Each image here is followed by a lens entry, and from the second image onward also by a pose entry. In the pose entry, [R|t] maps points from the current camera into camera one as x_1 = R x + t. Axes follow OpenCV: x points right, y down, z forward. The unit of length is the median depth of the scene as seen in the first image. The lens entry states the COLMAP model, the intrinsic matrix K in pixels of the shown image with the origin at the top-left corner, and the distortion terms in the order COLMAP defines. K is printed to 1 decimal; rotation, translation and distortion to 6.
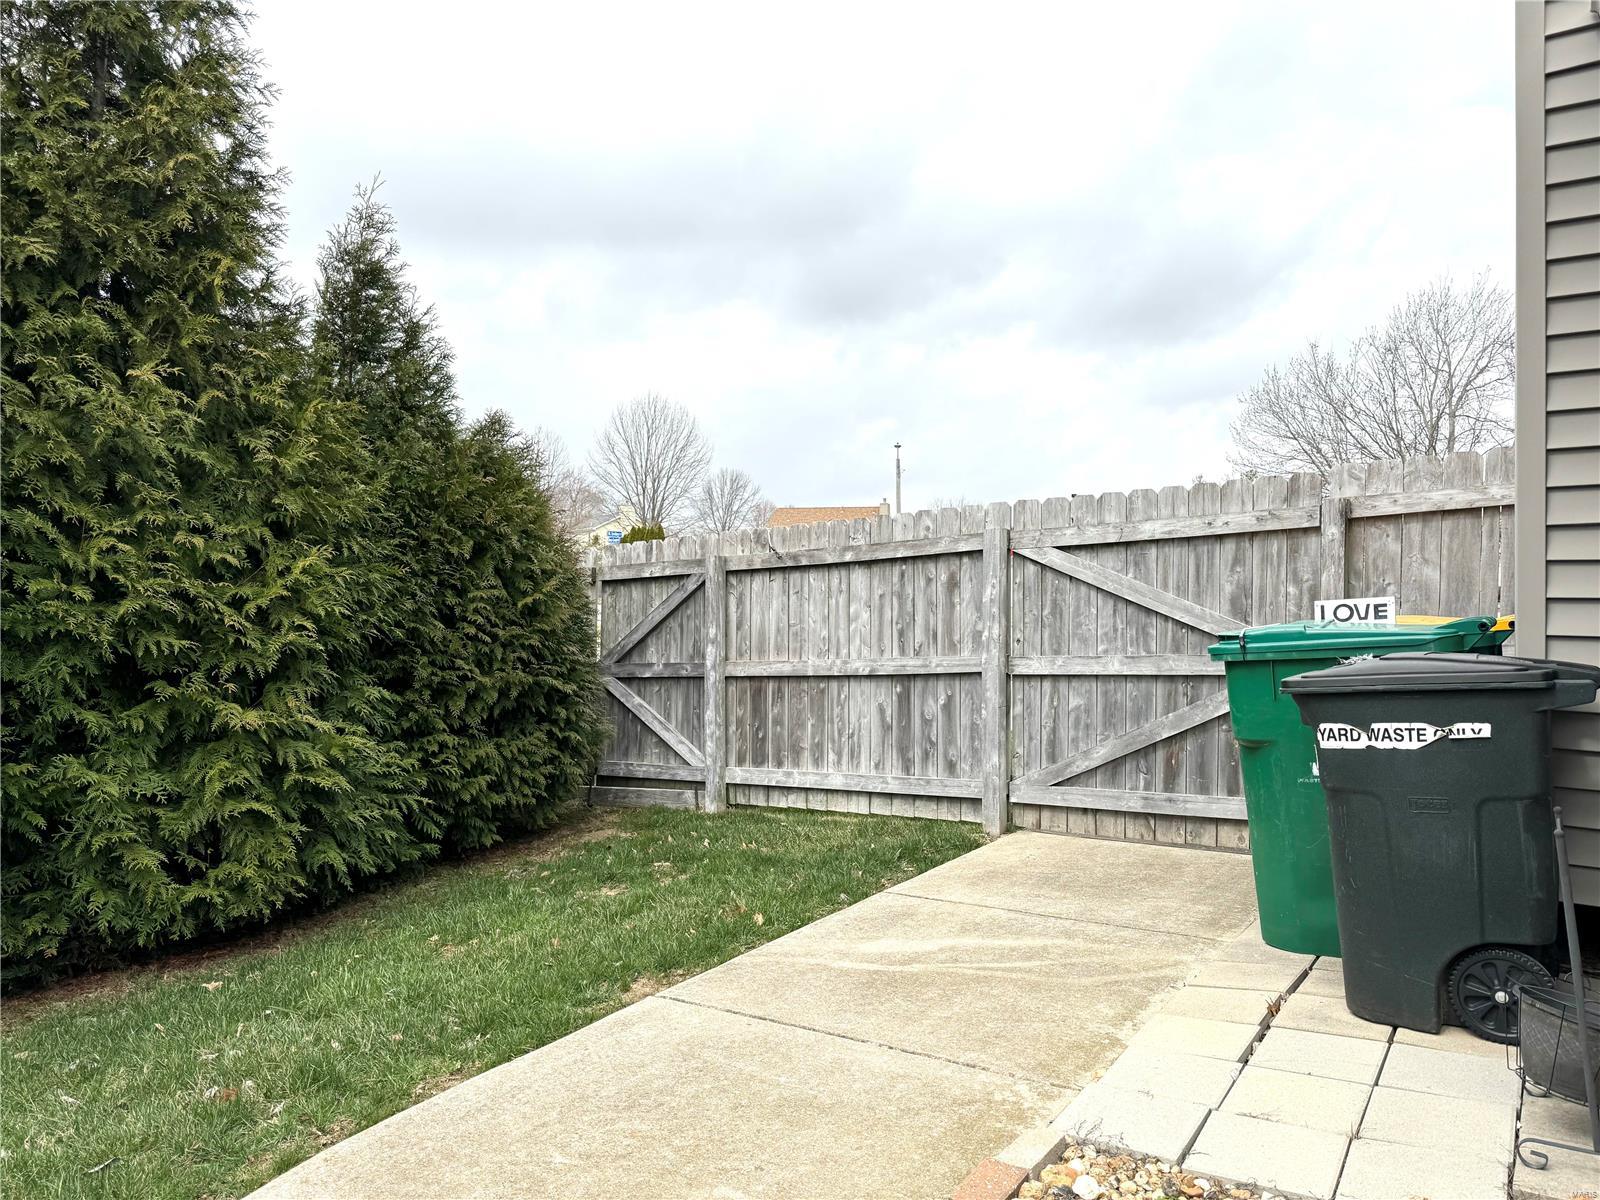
lens RADIAL K [[1135.8, 0, 800.0], [0, 1135.8, 600.0], [0, 0, 1]] dist [0.068303, -0.098825]
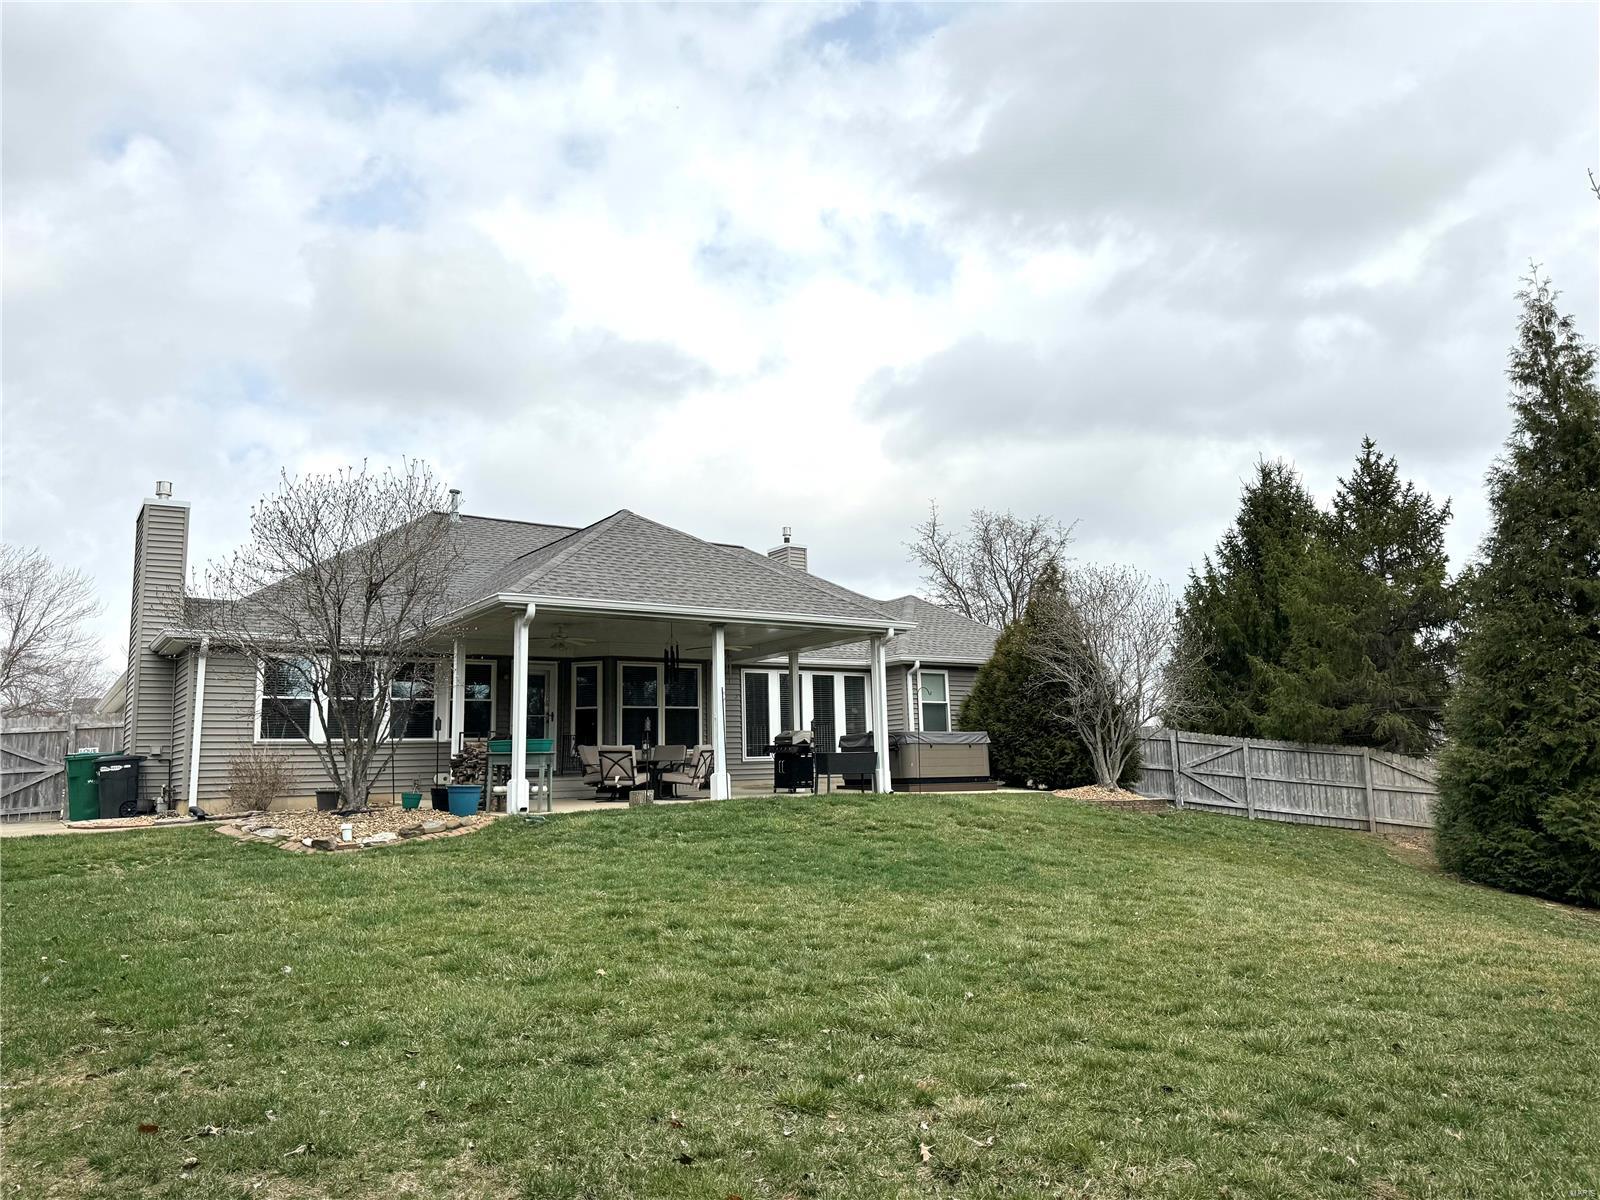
lens RADIAL K [[1135.8, 0, 800.0], [0, 1135.8, 600.0], [0, 0, 1]] dist [0.068303, -0.098825]
pose [[0.357756, 0.138450, 0.923494, -2.313989], [0.029203, 0.986805, -0.159255, 0.189486], [-0.933358, 0.083943, 0.348993, -2.694462]]
